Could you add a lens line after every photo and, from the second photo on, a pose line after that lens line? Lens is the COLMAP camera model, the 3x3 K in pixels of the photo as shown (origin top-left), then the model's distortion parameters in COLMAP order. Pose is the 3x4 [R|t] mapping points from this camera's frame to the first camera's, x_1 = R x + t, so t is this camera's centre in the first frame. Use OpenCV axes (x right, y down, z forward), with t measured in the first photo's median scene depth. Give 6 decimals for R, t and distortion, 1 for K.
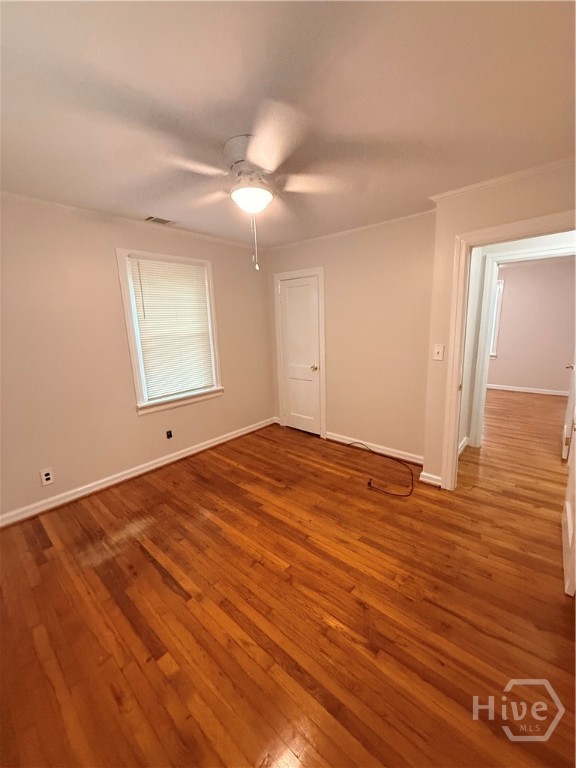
lens RADIAL K [[308.8, 0, 289.3], [0, 308.8, 378.5], [0, 0, 1]] dist [0.002390, 0.000039]
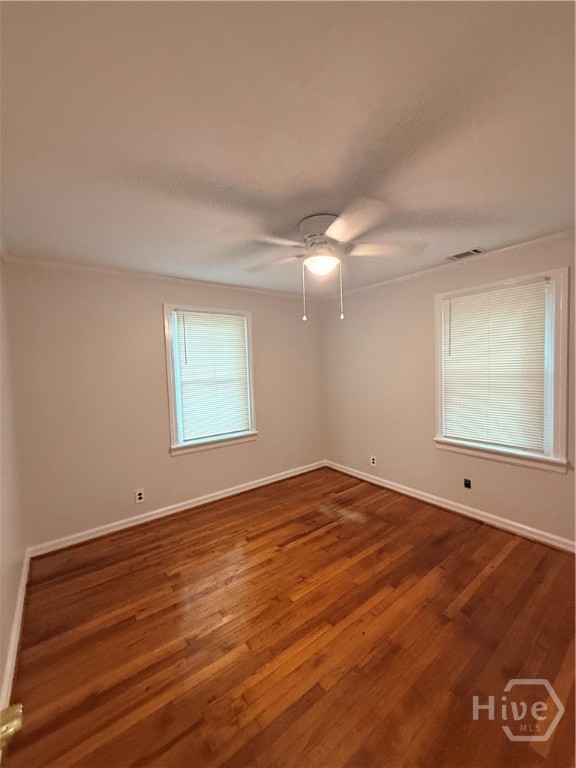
lens RADIAL K [[305.4, 0, 287.5], [0, 305.4, 379.9], [0, 0, 1]] dist [-0.000268, -0.000182]
pose [[-0.207639, 0.090509, -0.974009, 0.798907], [-0.137296, 0.983158, 0.120627, -0.215391], [0.968523, 0.158774, -0.191716, 0.897151]]
